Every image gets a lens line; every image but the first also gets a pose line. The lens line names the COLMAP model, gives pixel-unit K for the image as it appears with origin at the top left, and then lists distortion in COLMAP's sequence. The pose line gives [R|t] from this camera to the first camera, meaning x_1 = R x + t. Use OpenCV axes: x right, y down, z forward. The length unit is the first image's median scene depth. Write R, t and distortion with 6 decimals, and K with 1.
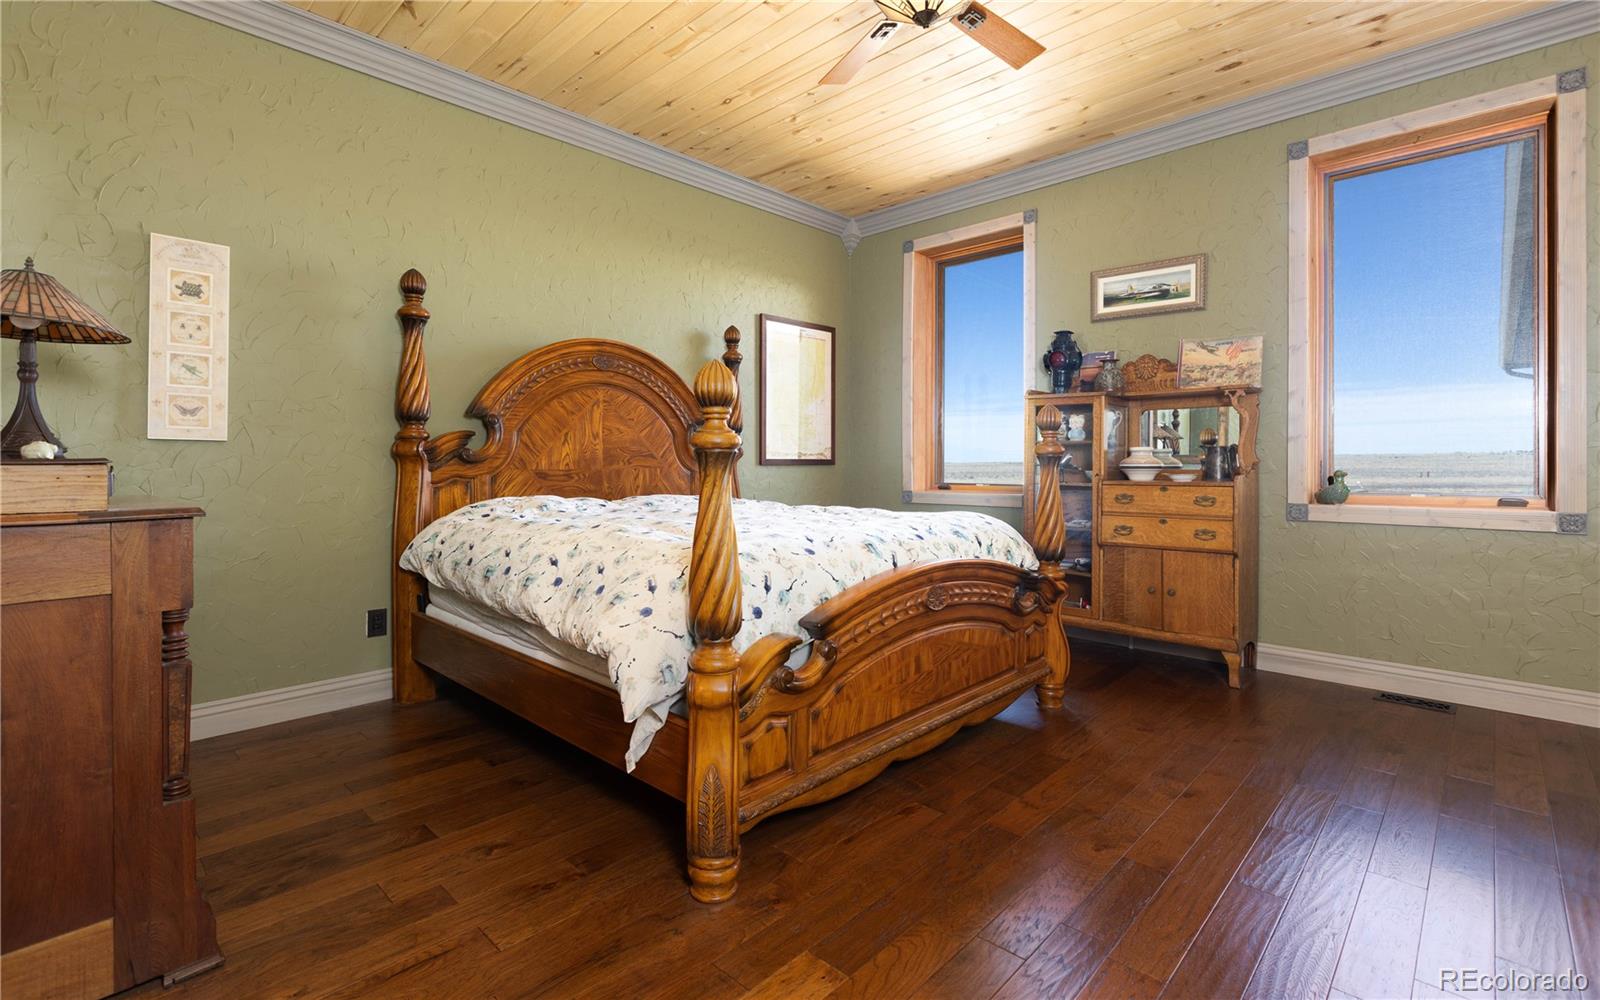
lens RADIAL K [[732.1, 0, 799.8], [0, 732.1, 480.7], [0, 0, 1]] dist [-0.001243, -0.000097]
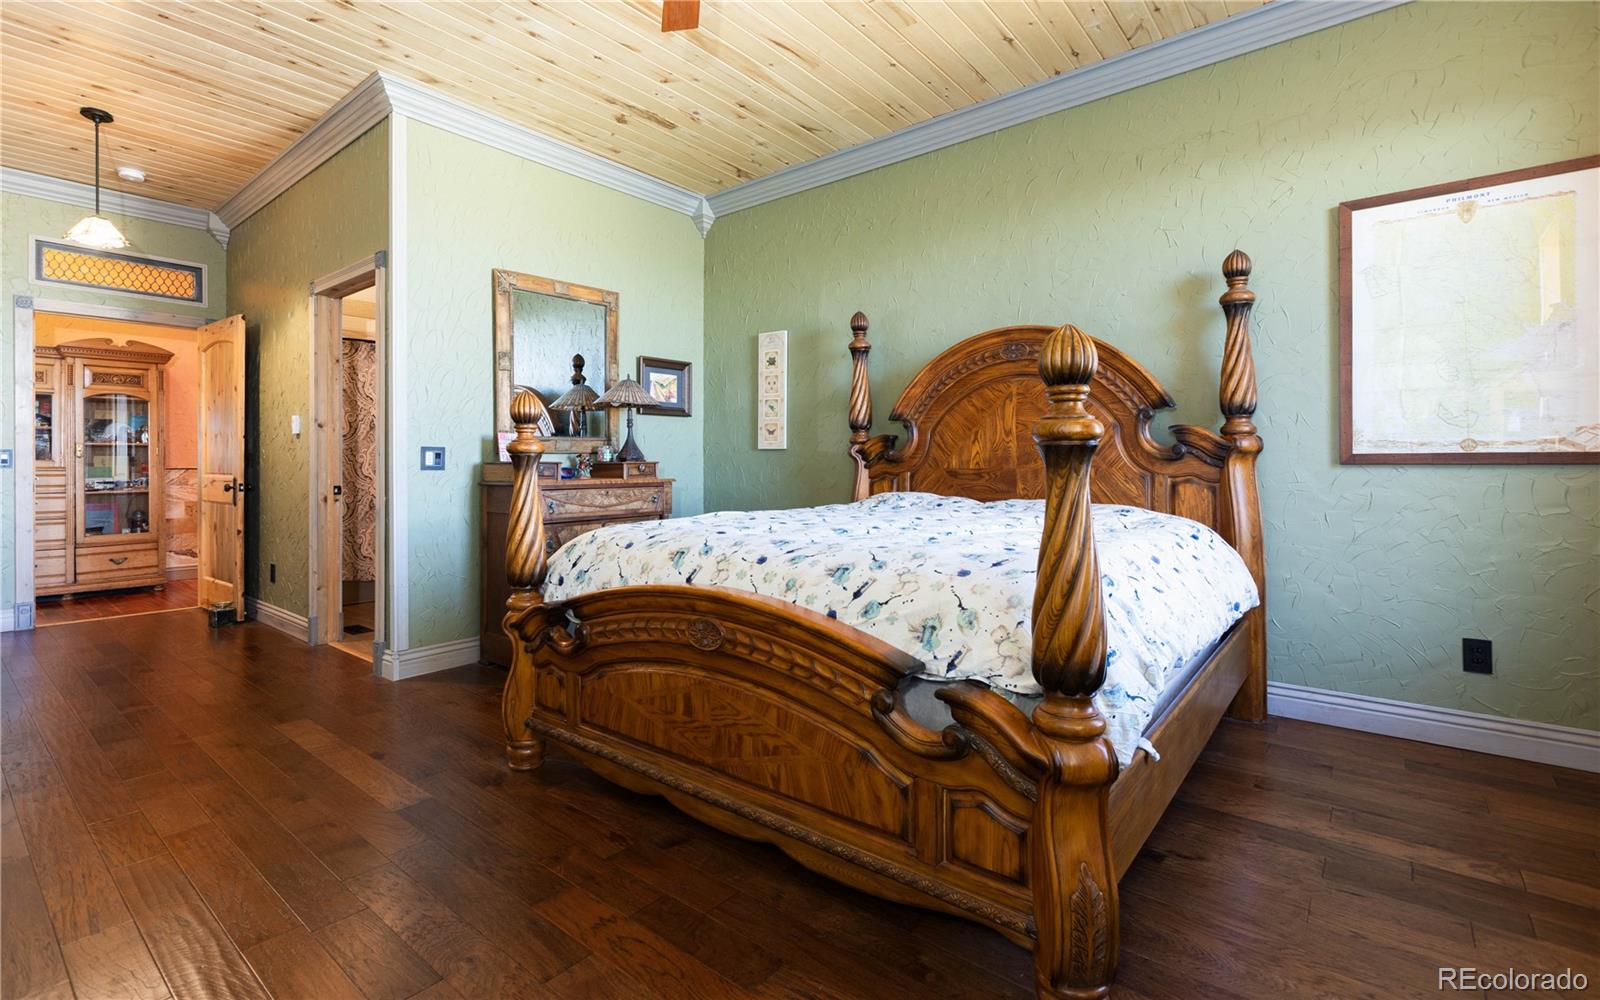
lens RADIAL K [[732.1, 0, 799.8], [0, 732.1, 480.7], [0, 0, 1]] dist [-0.001243, -0.000097]
pose [[0.066086, 0.024233, -0.997520, 0.684924], [-0.021726, 0.999503, 0.022842, -0.017140], [0.997577, 0.020163, 0.066580, 0.738363]]
